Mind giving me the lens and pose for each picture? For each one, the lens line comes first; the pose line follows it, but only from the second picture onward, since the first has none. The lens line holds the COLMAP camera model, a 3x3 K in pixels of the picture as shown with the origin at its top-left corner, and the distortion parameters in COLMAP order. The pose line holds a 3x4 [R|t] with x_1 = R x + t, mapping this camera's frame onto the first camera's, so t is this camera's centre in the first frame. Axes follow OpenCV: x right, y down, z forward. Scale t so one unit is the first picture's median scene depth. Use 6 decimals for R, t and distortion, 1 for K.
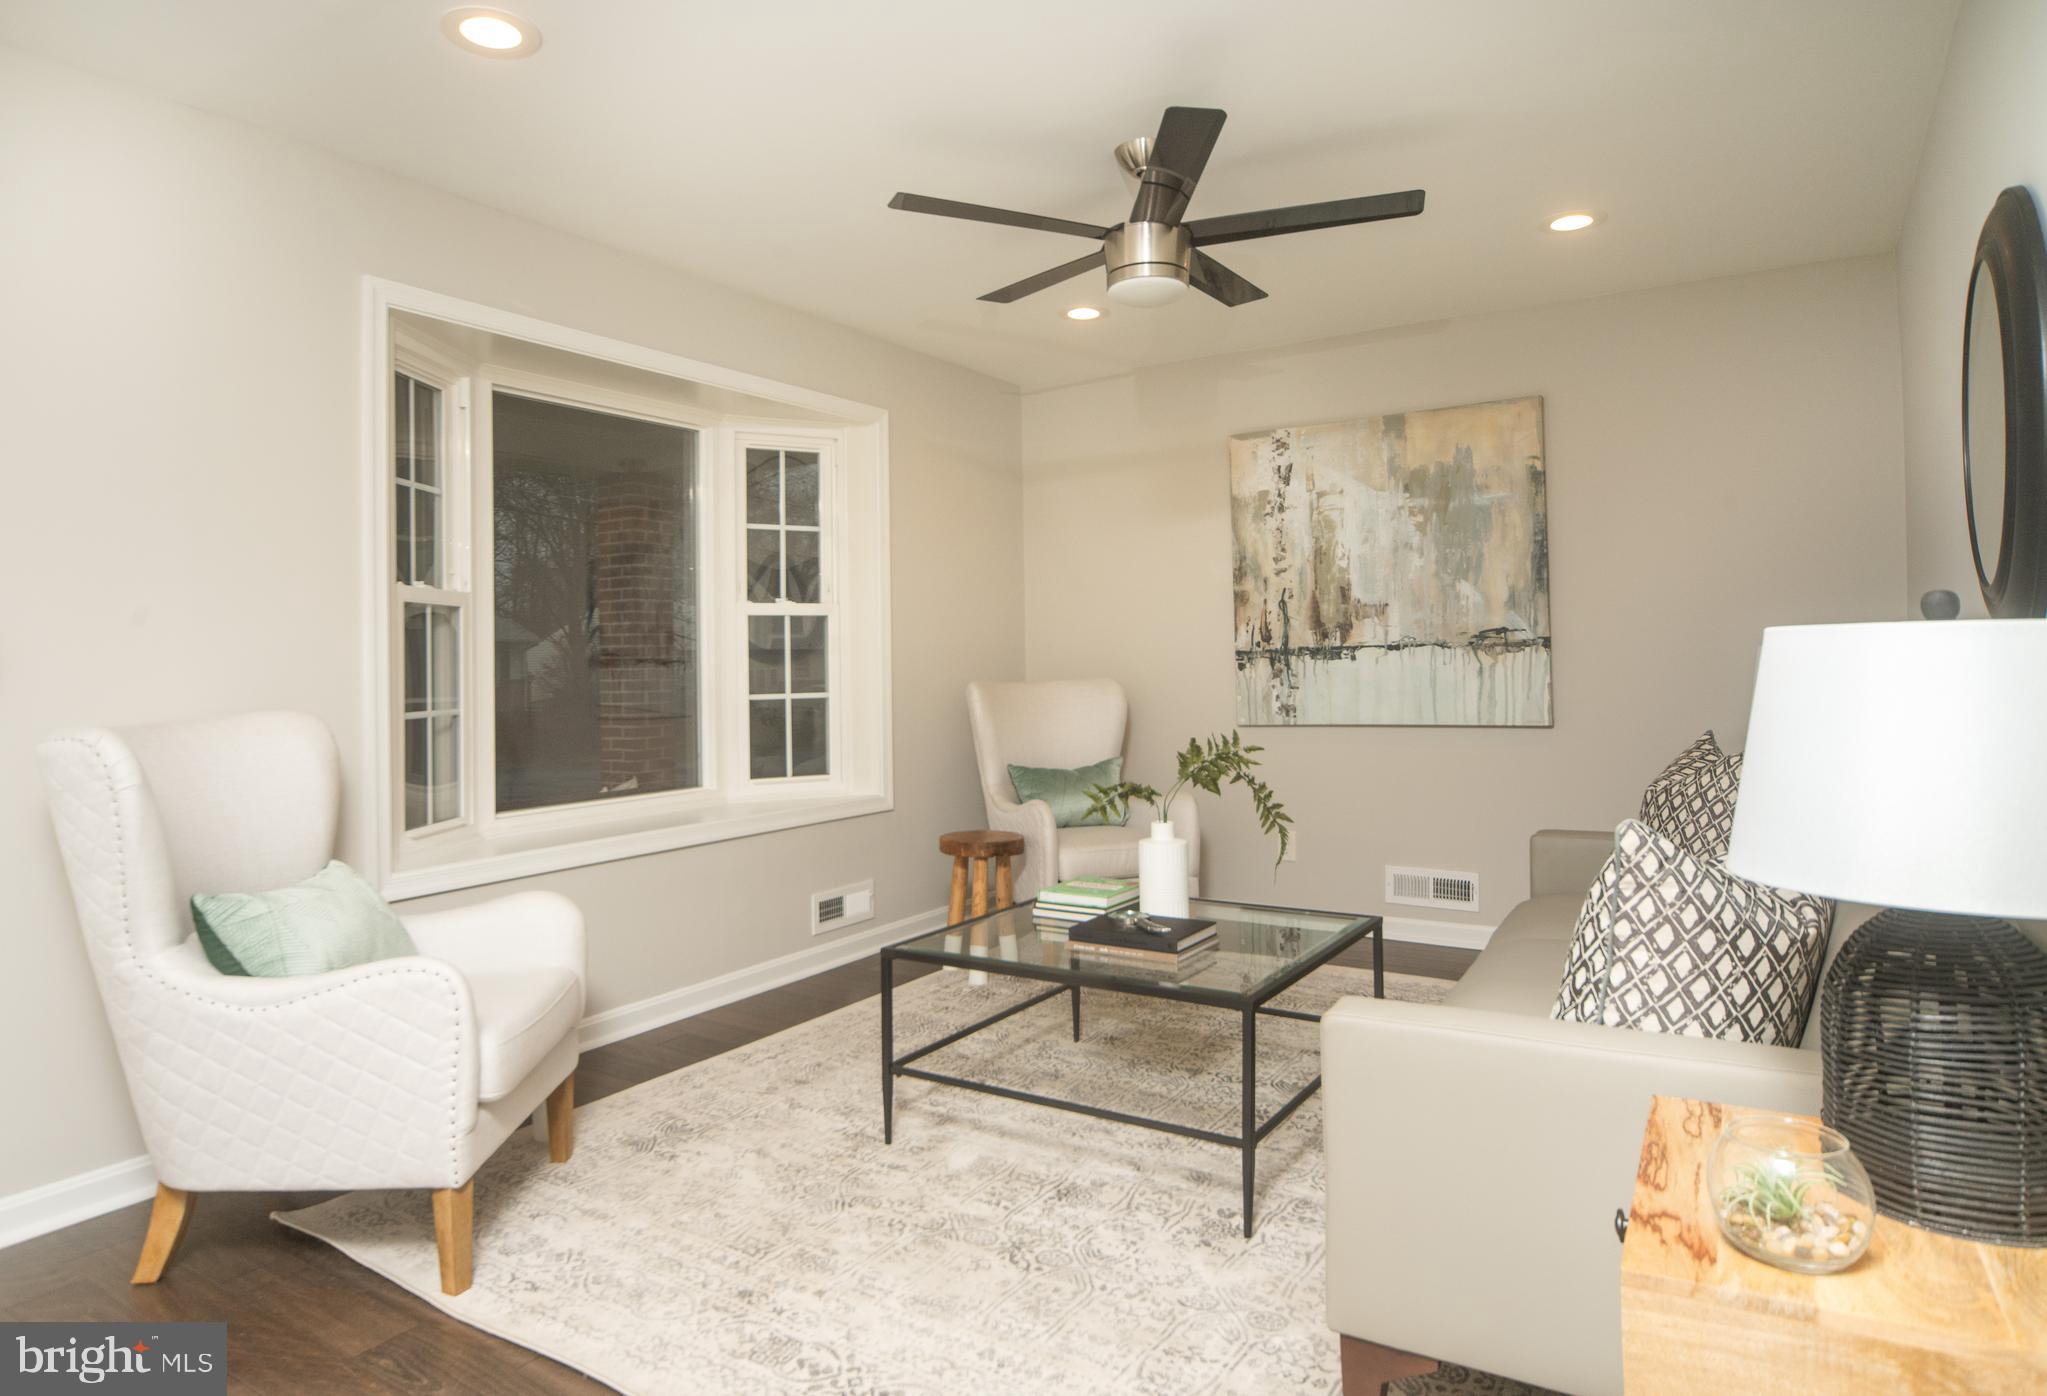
lens RADIAL K [[1226.0, 0, 963.9], [0, 1226.0, 643.8], [0, 0, 1]] dist [-0.020698, -0.000860]
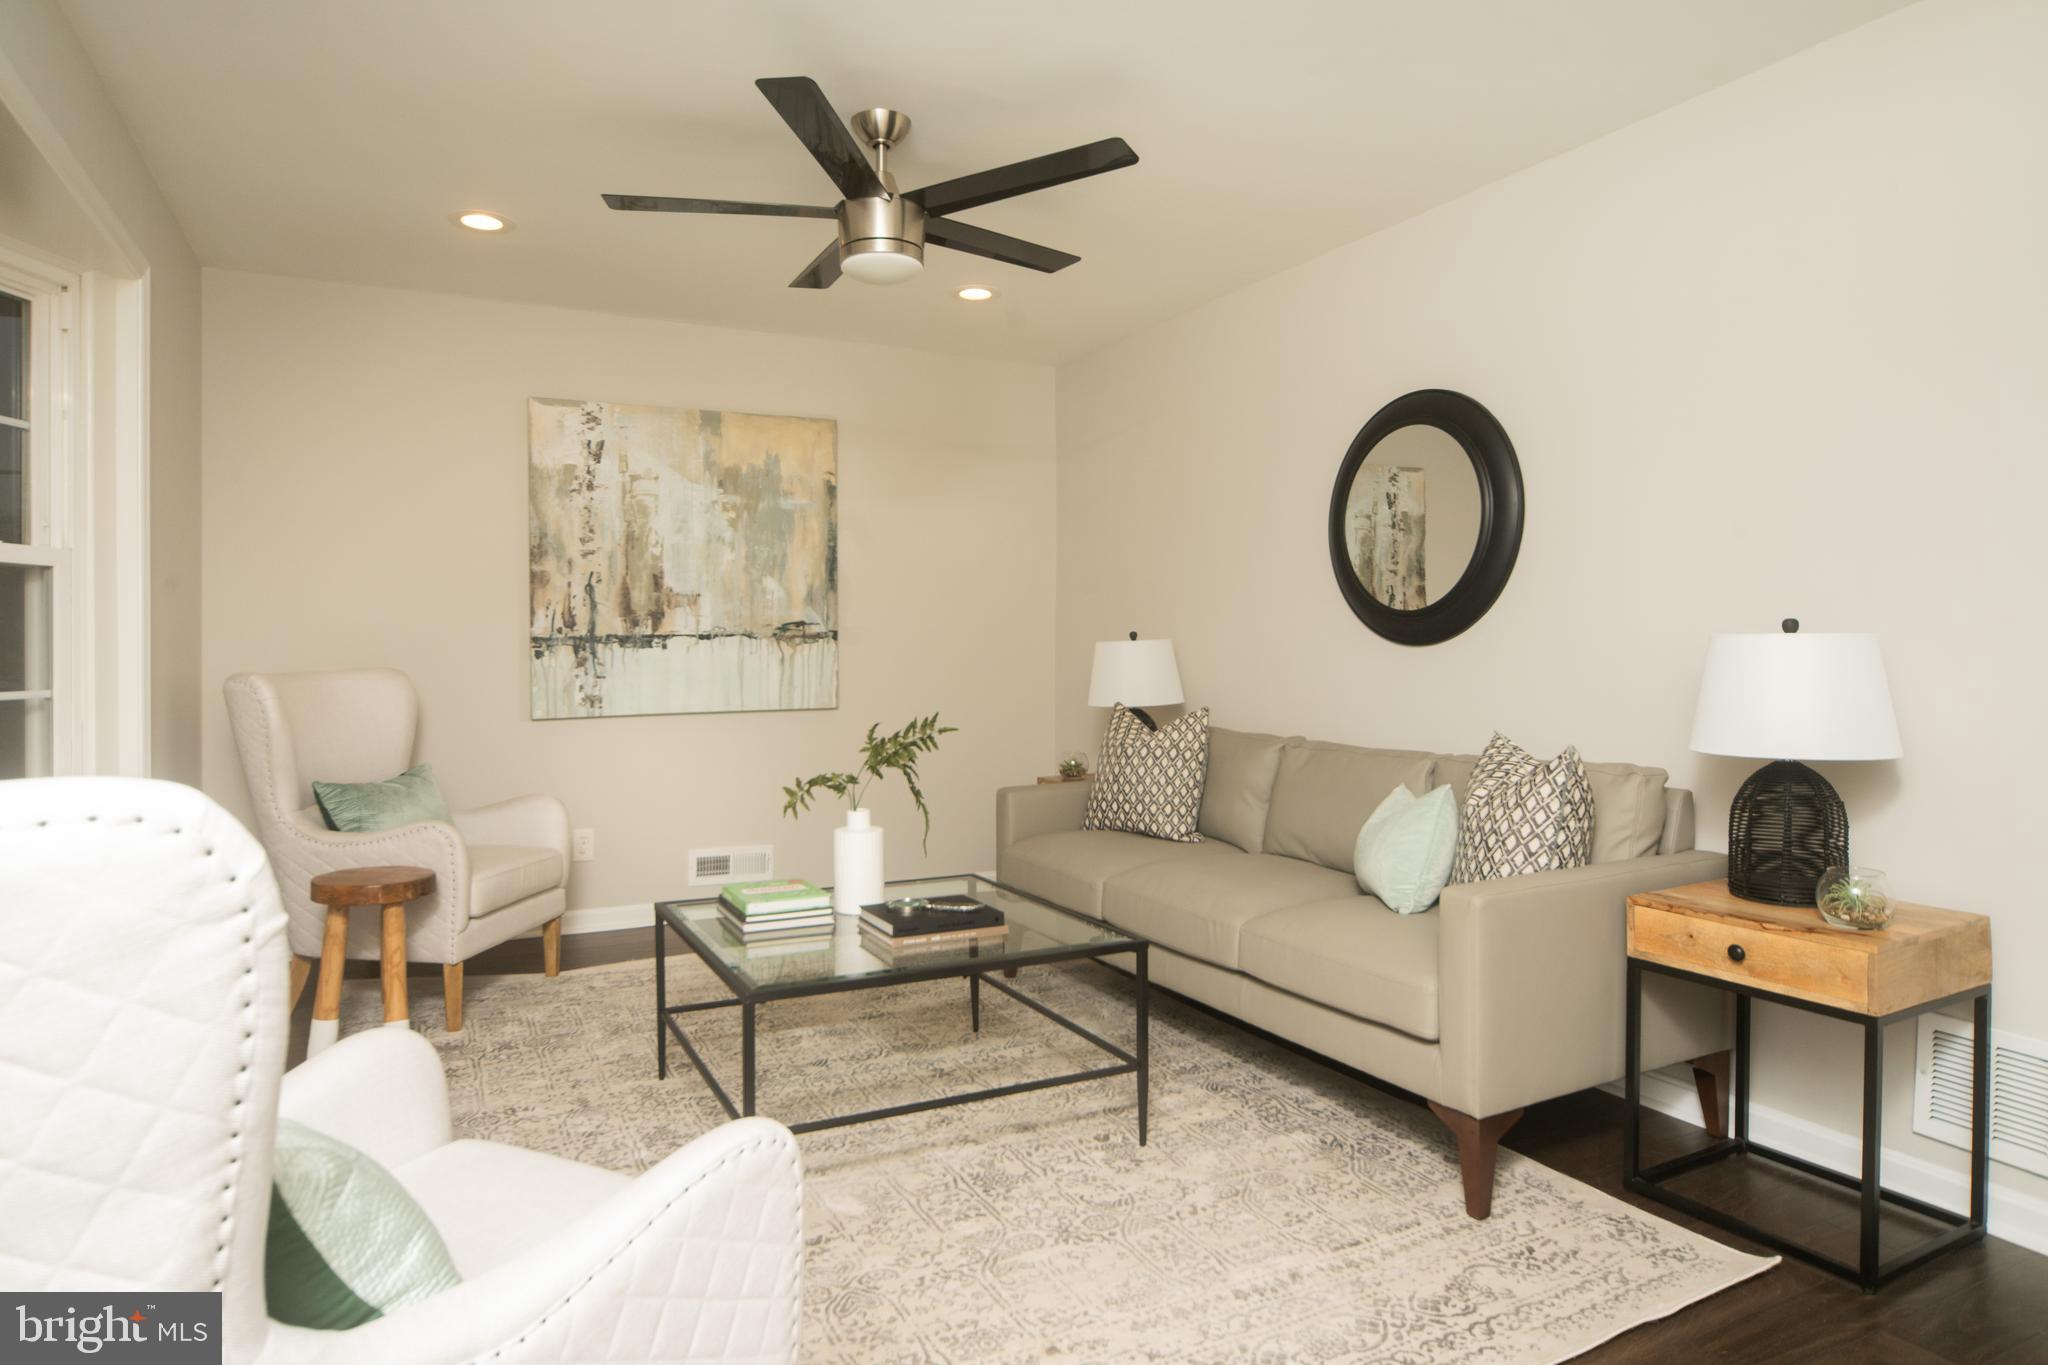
lens RADIAL K [[1206.5, 0, 1018.6], [0, 1206.5, 663.6], [0, 0, 1]] dist [-0.007437, 0.000792]
pose [[0.487777, 0.001210, 0.872967, -0.407421], [-0.019509, 0.999764, 0.009515, 0.010610], [-0.872750, -0.021671, 0.487686, 0.274073]]
